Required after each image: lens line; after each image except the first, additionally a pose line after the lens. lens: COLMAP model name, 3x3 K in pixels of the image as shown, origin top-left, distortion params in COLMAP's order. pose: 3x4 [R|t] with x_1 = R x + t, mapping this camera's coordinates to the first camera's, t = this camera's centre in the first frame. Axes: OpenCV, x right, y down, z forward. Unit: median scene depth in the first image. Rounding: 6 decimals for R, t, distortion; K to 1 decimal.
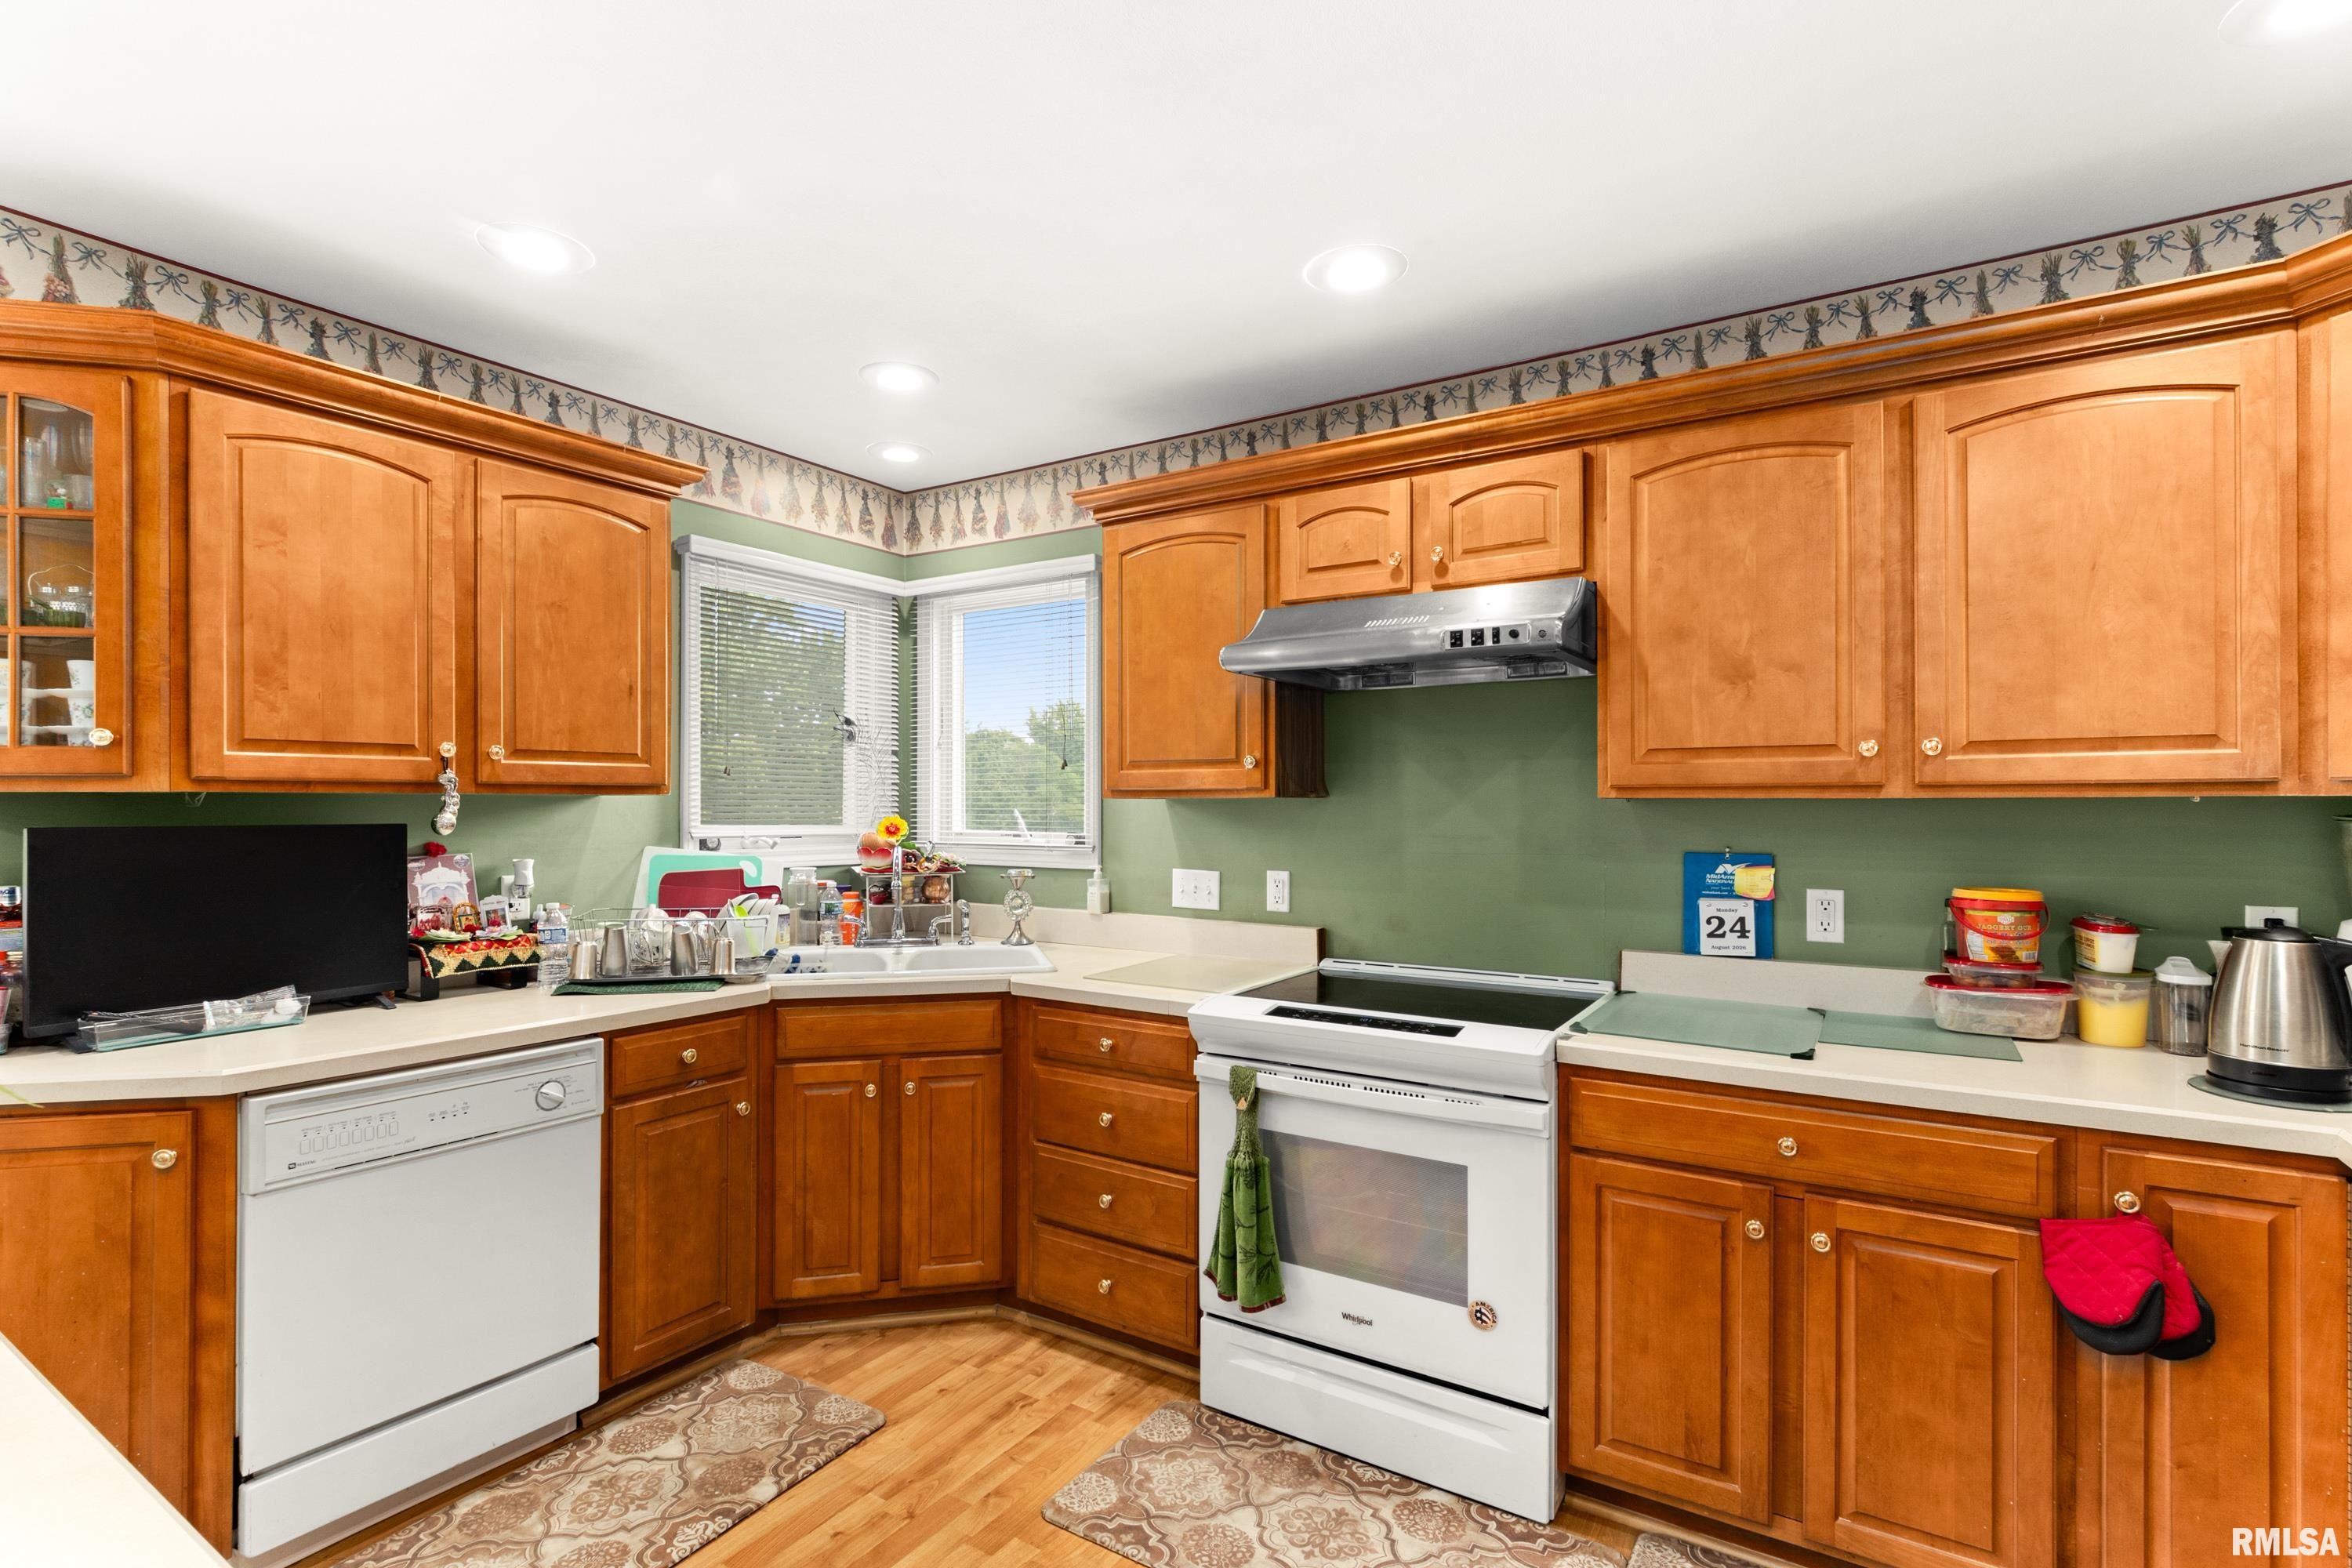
lens RADIAL K [[1108.3, 0, 1186.3], [0, 1108.3, 808.9], [0, 0, 1]] dist [-0.004675, -0.000133]
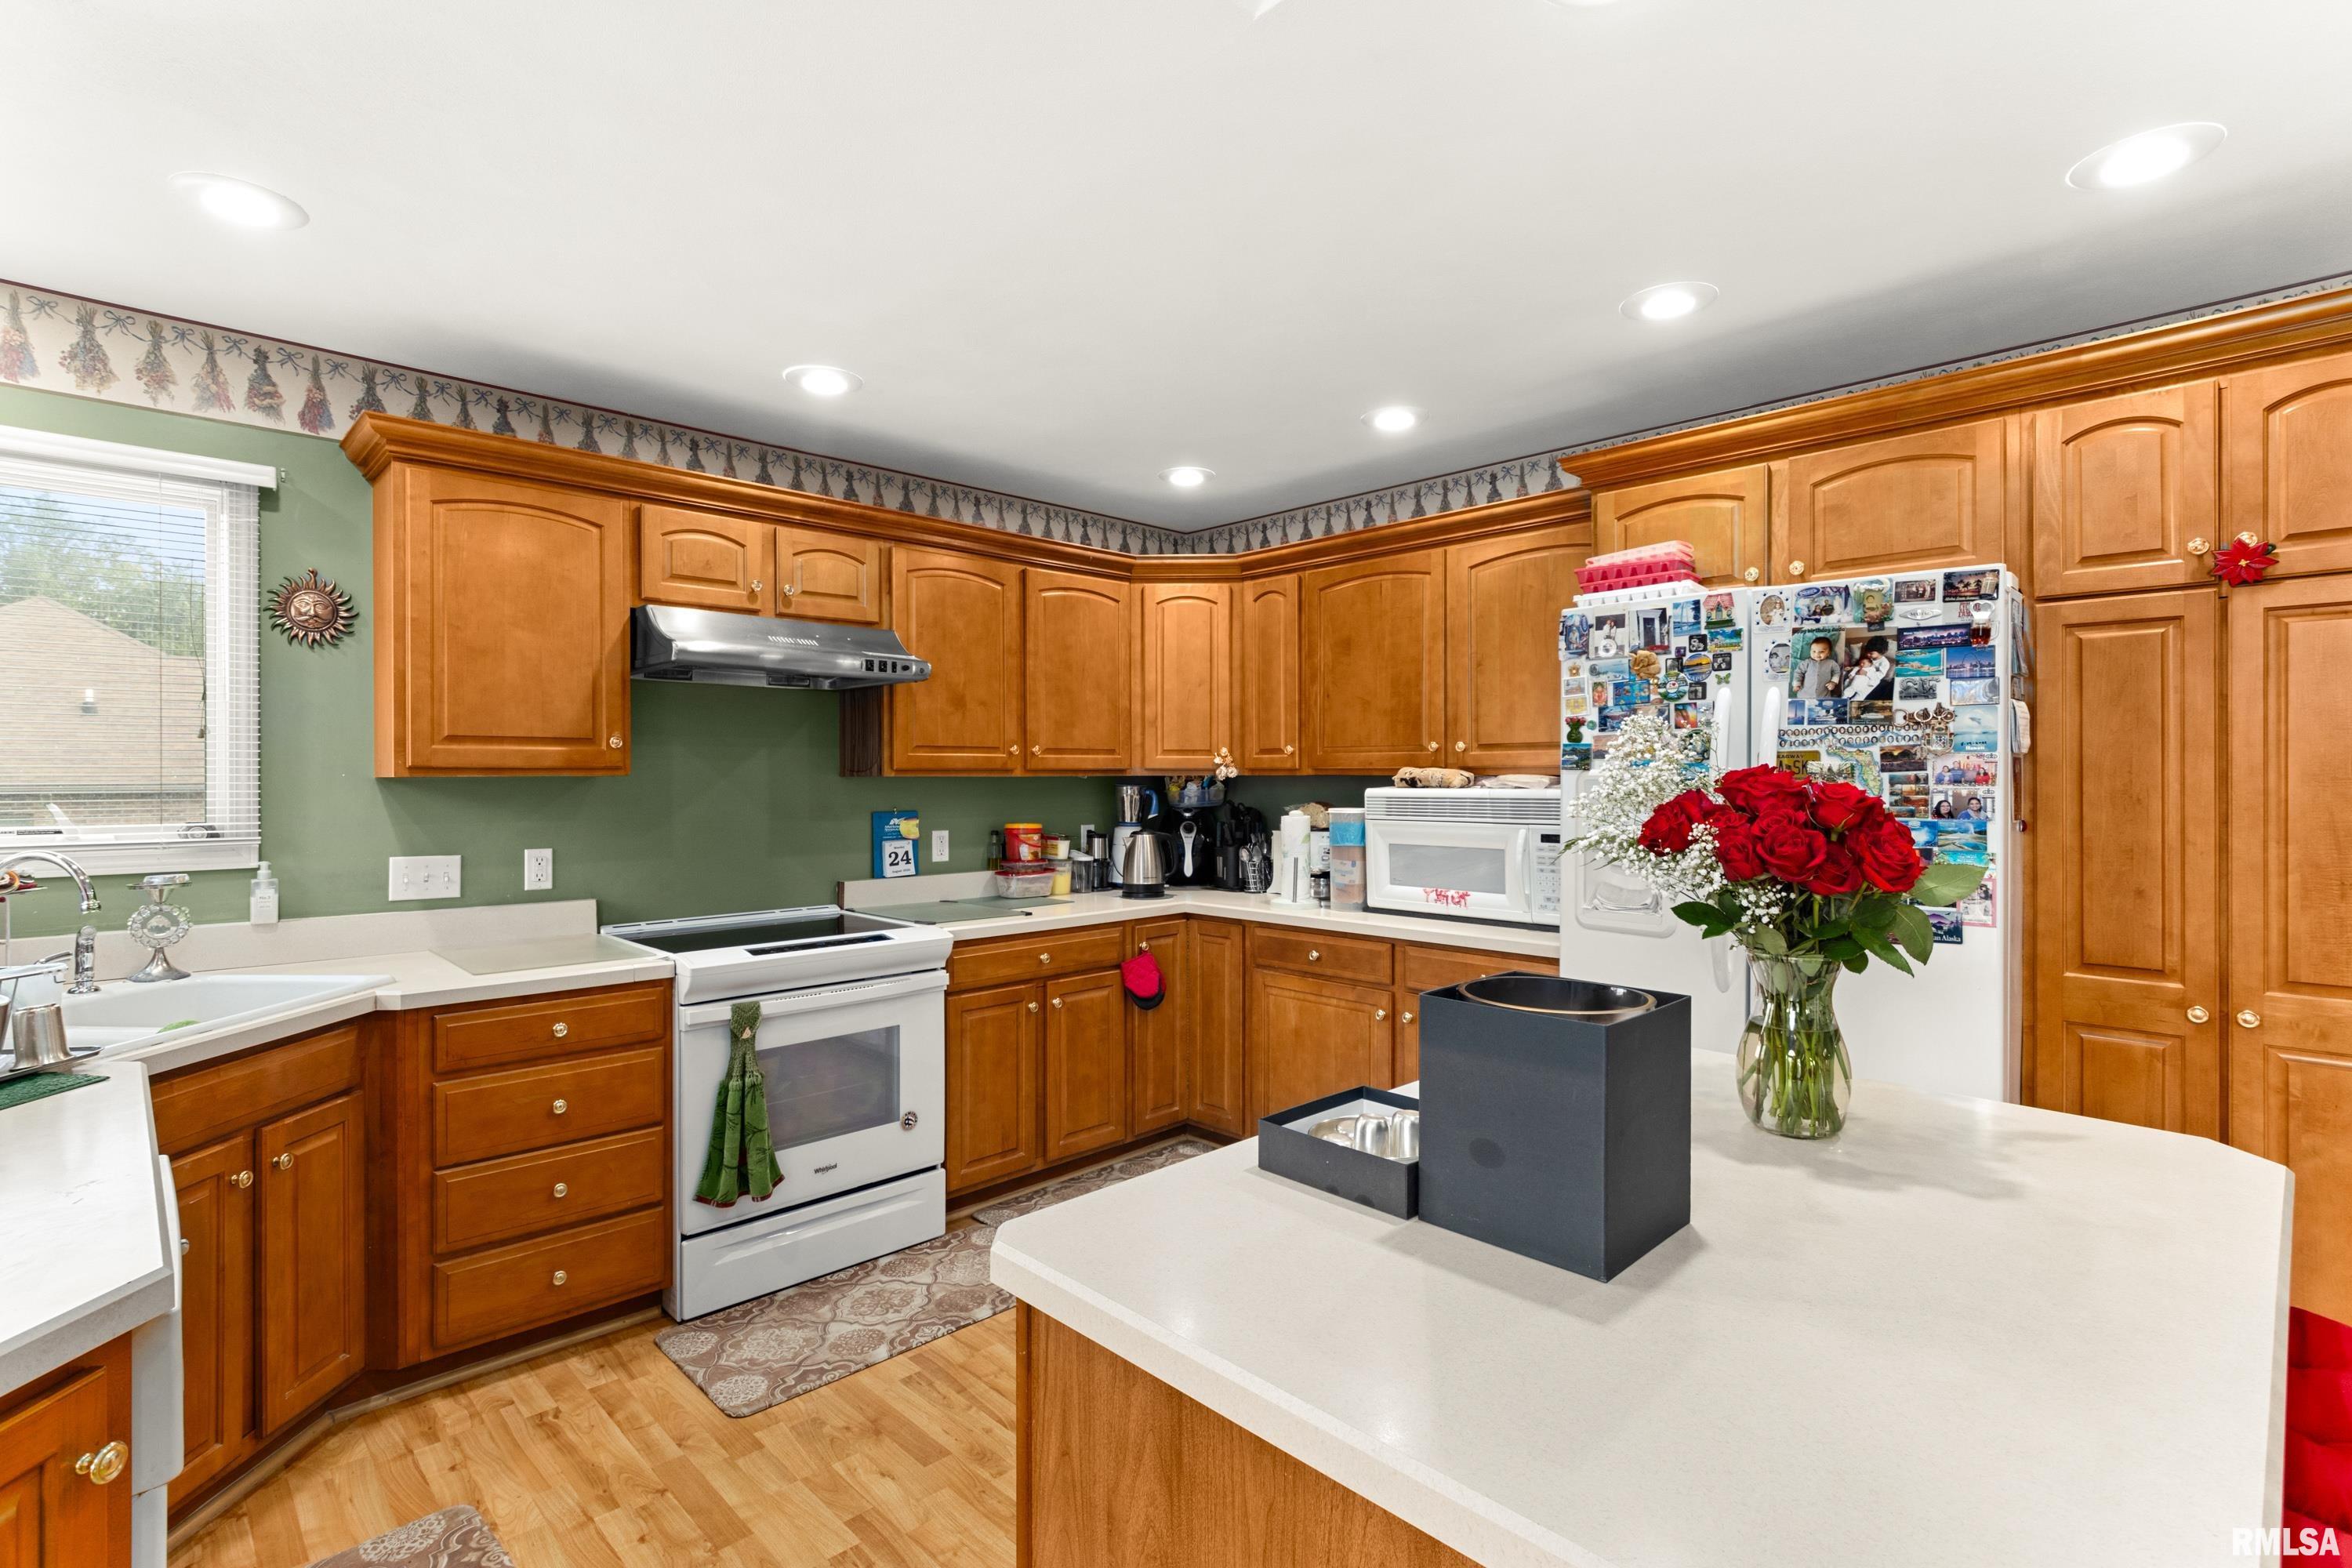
lens RADIAL K [[1108.3, 0, 1169.1], [0, 1108.3, 776.3], [0, 0, 1]] dist [-0.004675, -0.000133]
pose [[0.220711, -0.000861, 0.975339, -1.028447], [0.007141, 0.999974, -0.000733, -0.006352], [-0.975313, 0.007126, 0.220711, 0.294193]]
